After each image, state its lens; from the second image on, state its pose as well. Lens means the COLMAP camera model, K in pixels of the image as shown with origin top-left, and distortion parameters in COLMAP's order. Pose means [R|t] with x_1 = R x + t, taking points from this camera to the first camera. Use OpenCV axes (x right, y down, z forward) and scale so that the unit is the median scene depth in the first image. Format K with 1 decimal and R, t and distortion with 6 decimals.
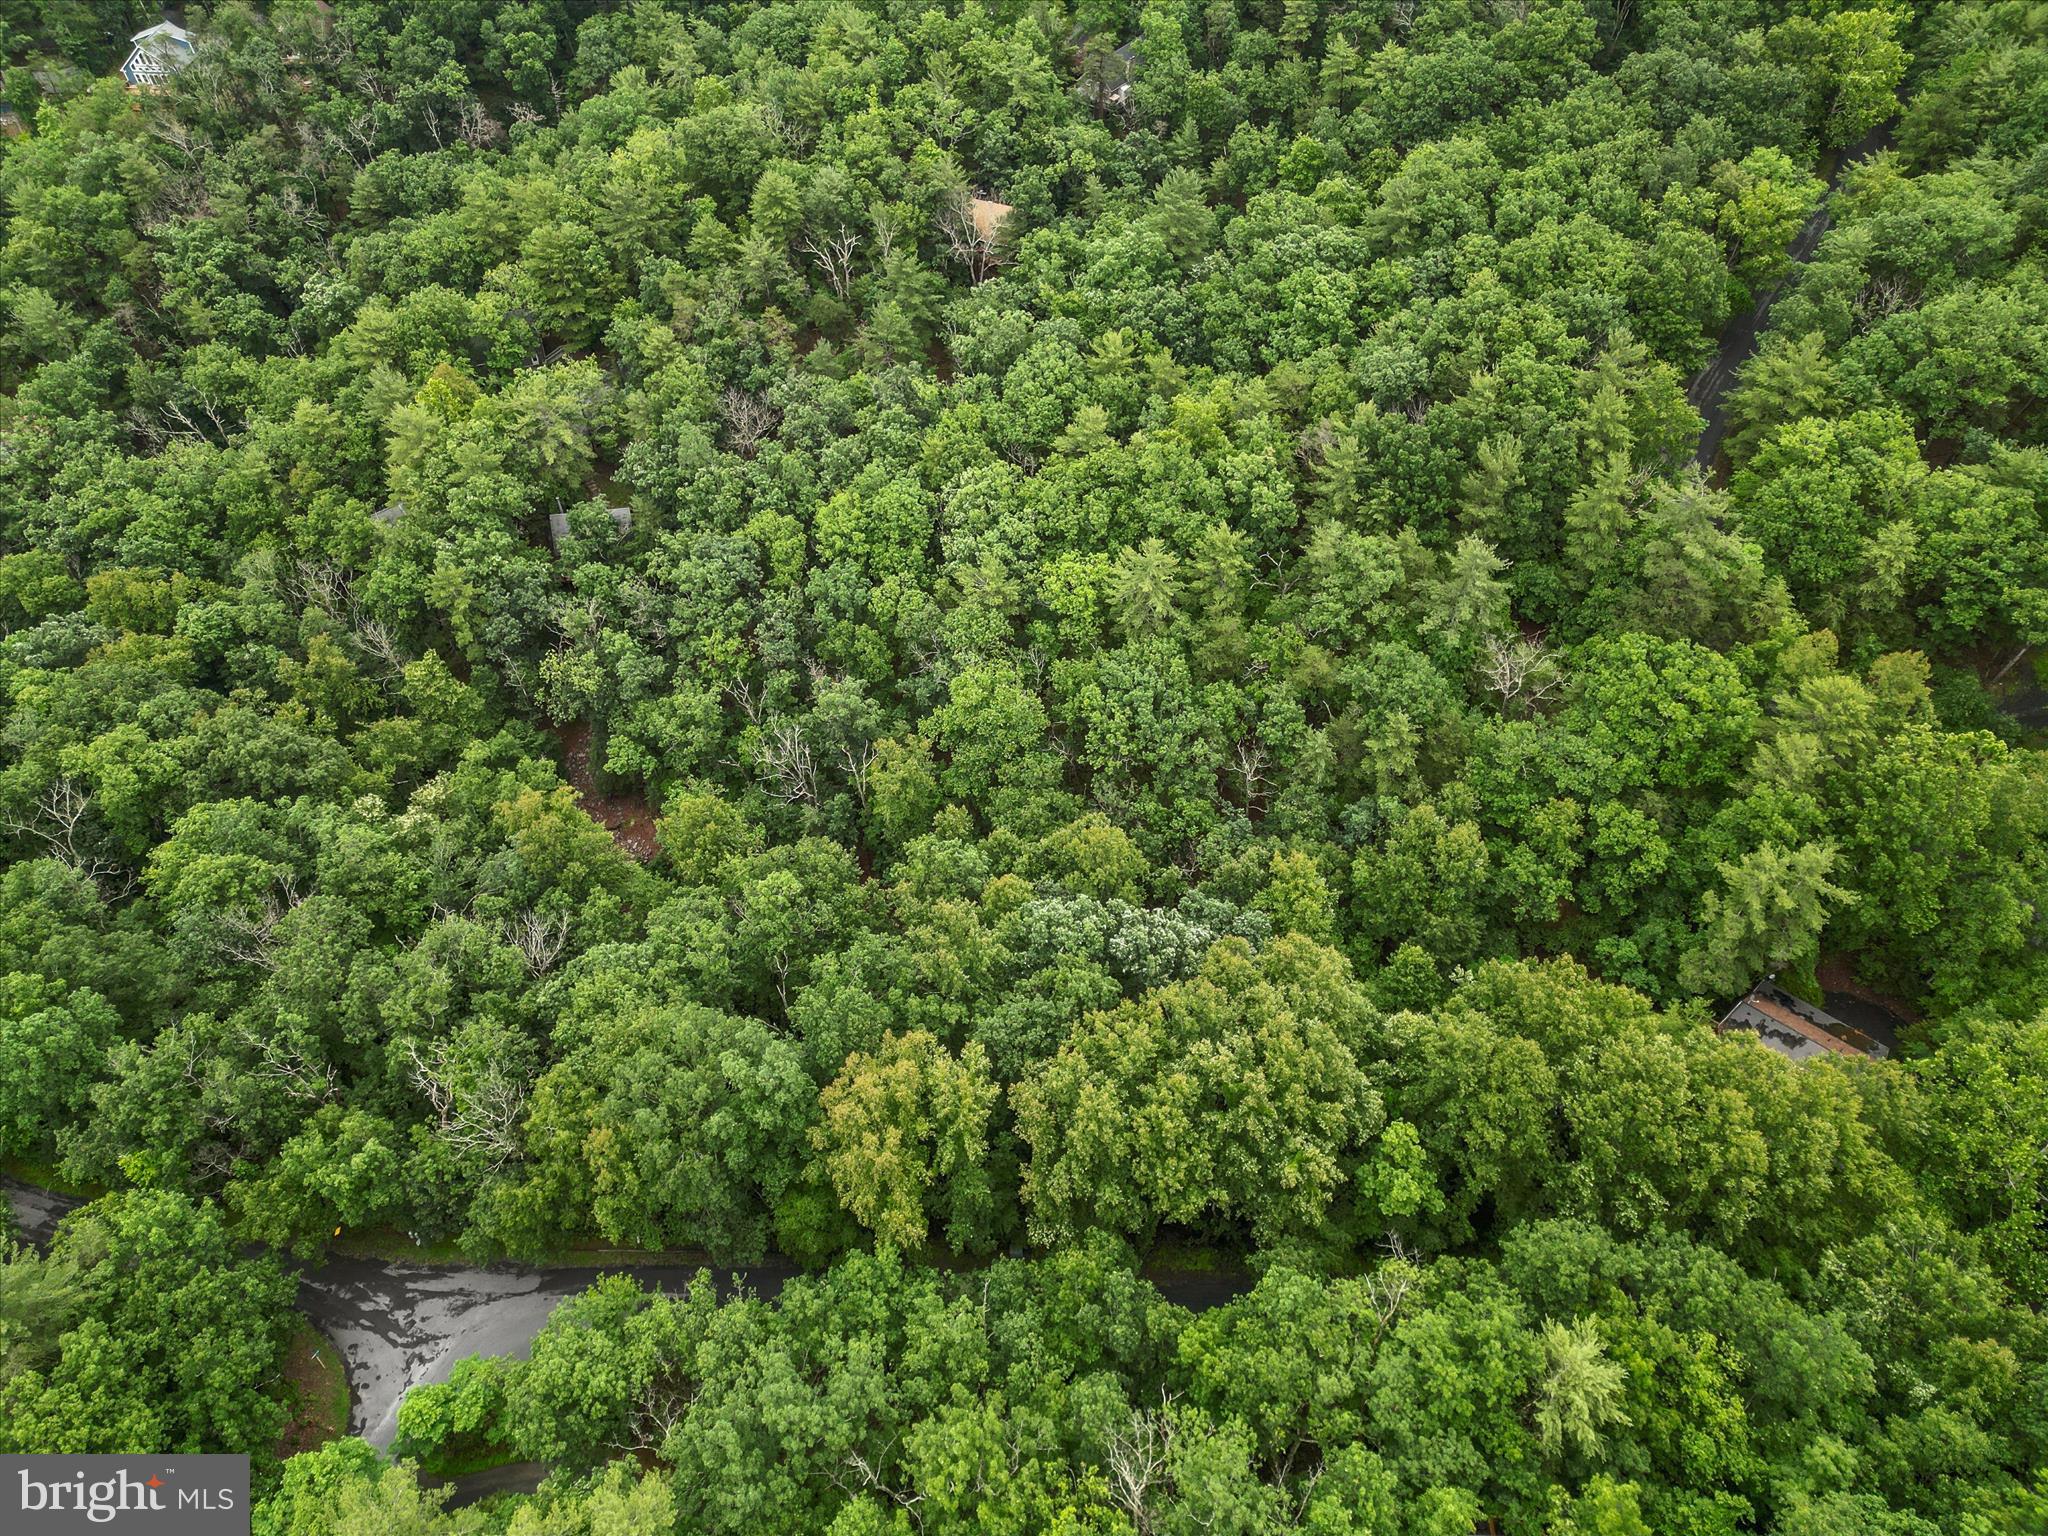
lens RADIAL K [[1420.3, 0, 1024.0], [0, 1420.3, 768.0], [0, 0, 1]] dist [0.076135, -0.063396]
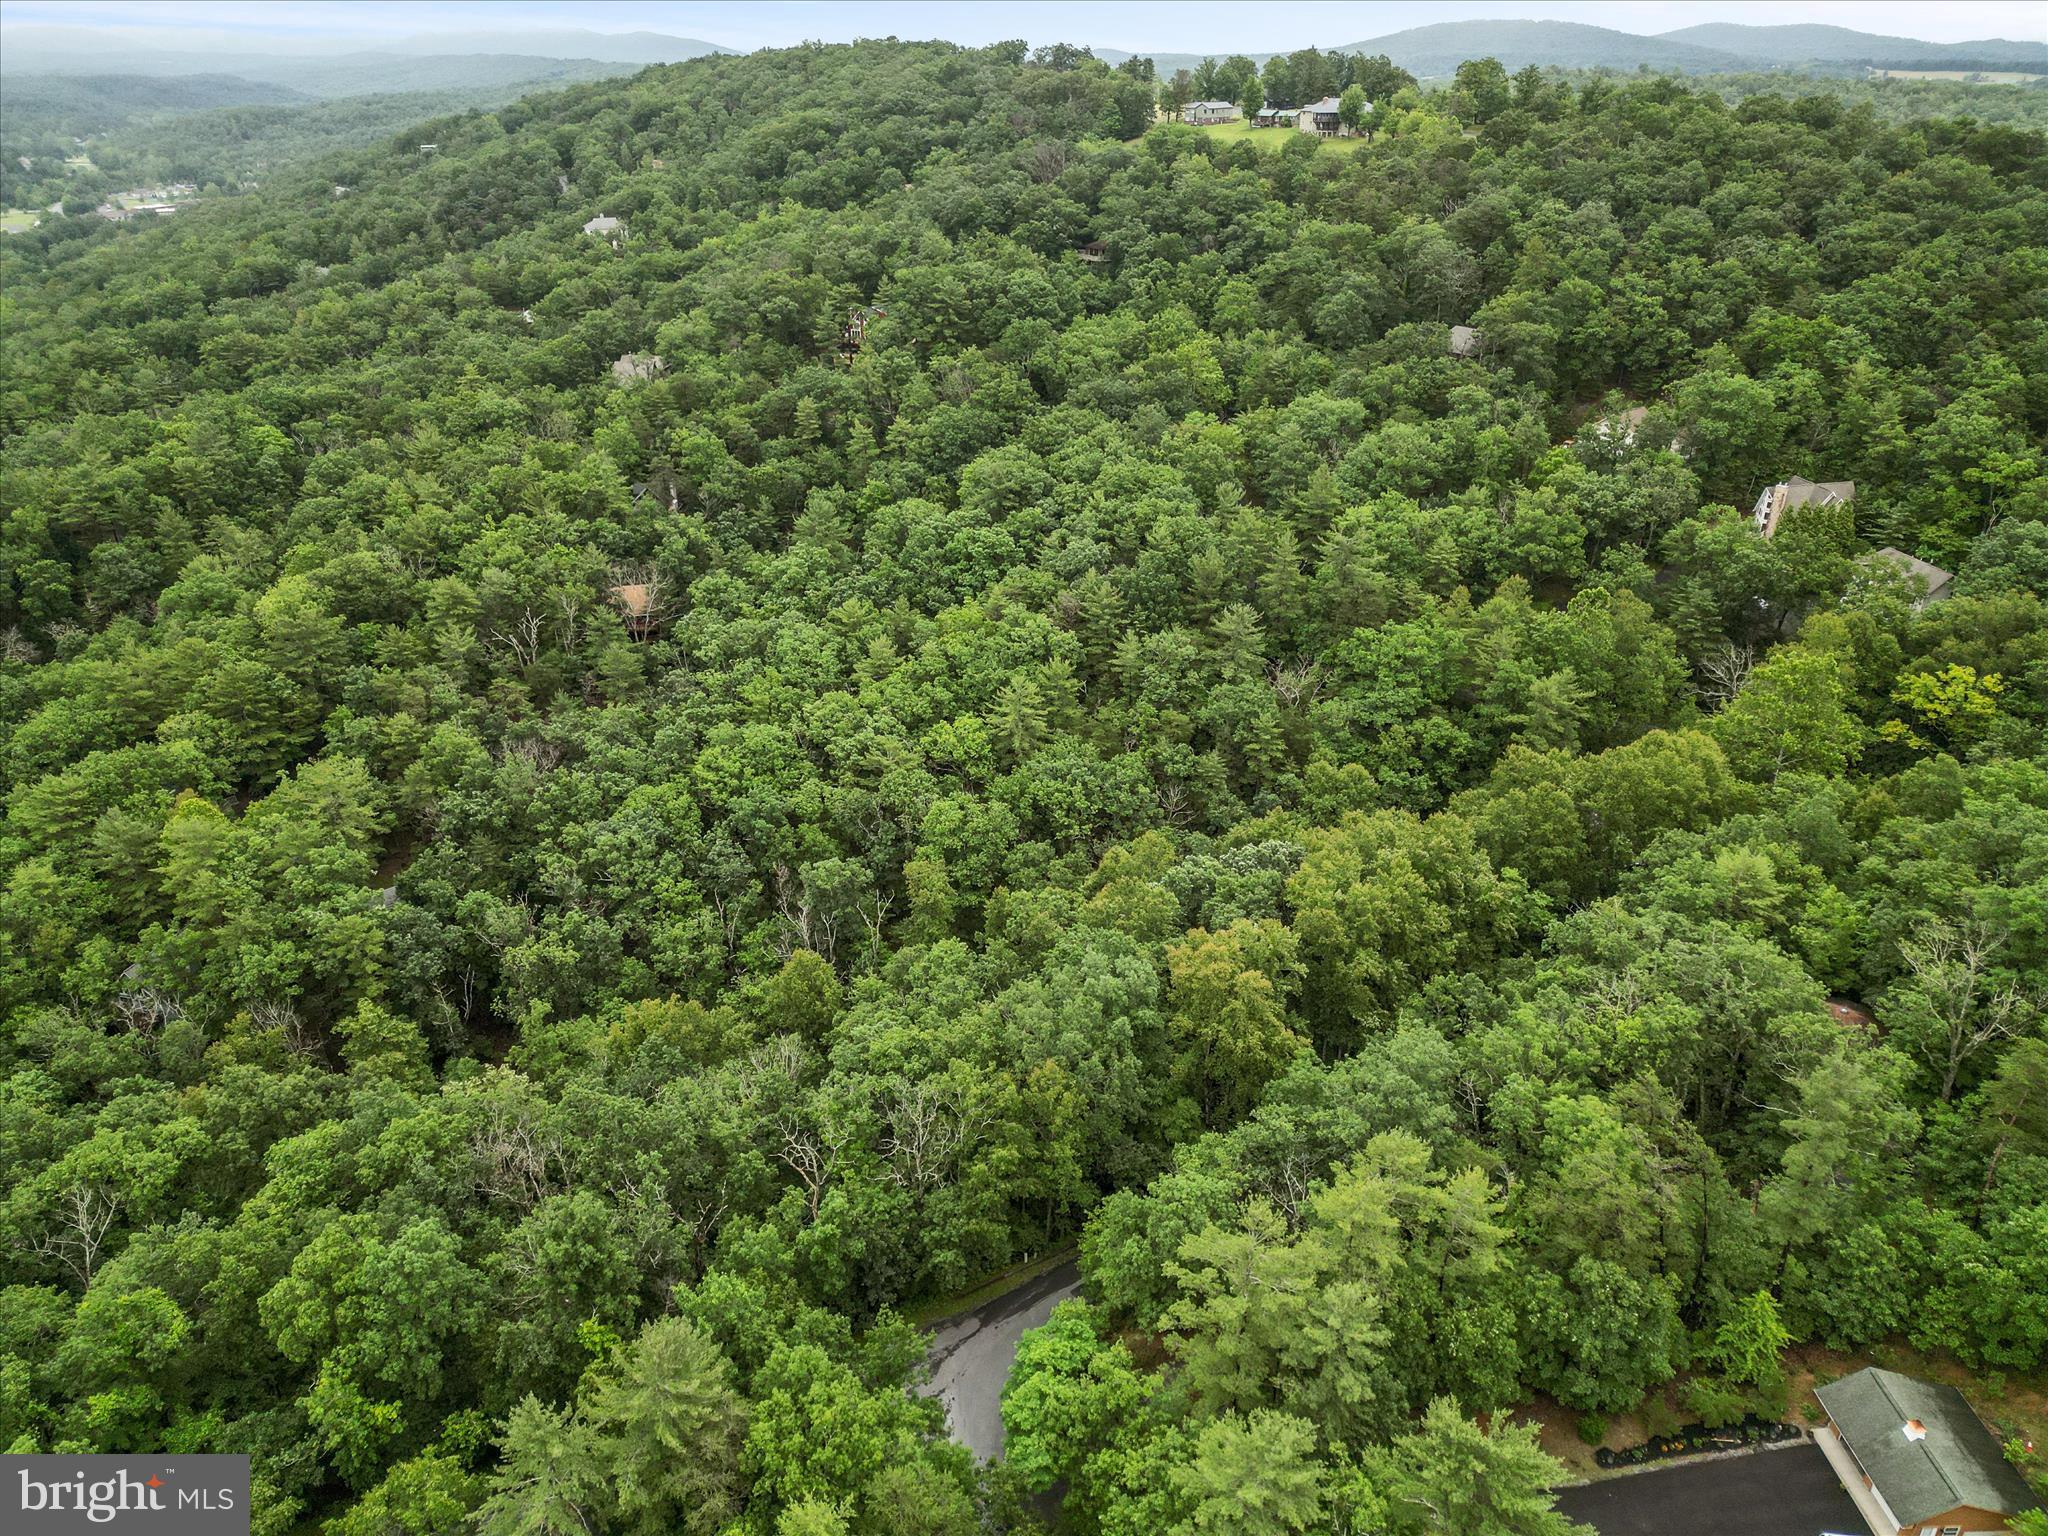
lens RADIAL K [[1420.3, 0, 1024.0], [0, 1420.3, 768.0], [0, 0, 1]] dist [0.076135, -0.063396]
pose [[0.819219, -0.246164, 0.517960, -0.521953], [0.422592, 0.869691, -0.255056, 0.209834], [-0.387680, 0.427833, 0.816495, 0.017976]]
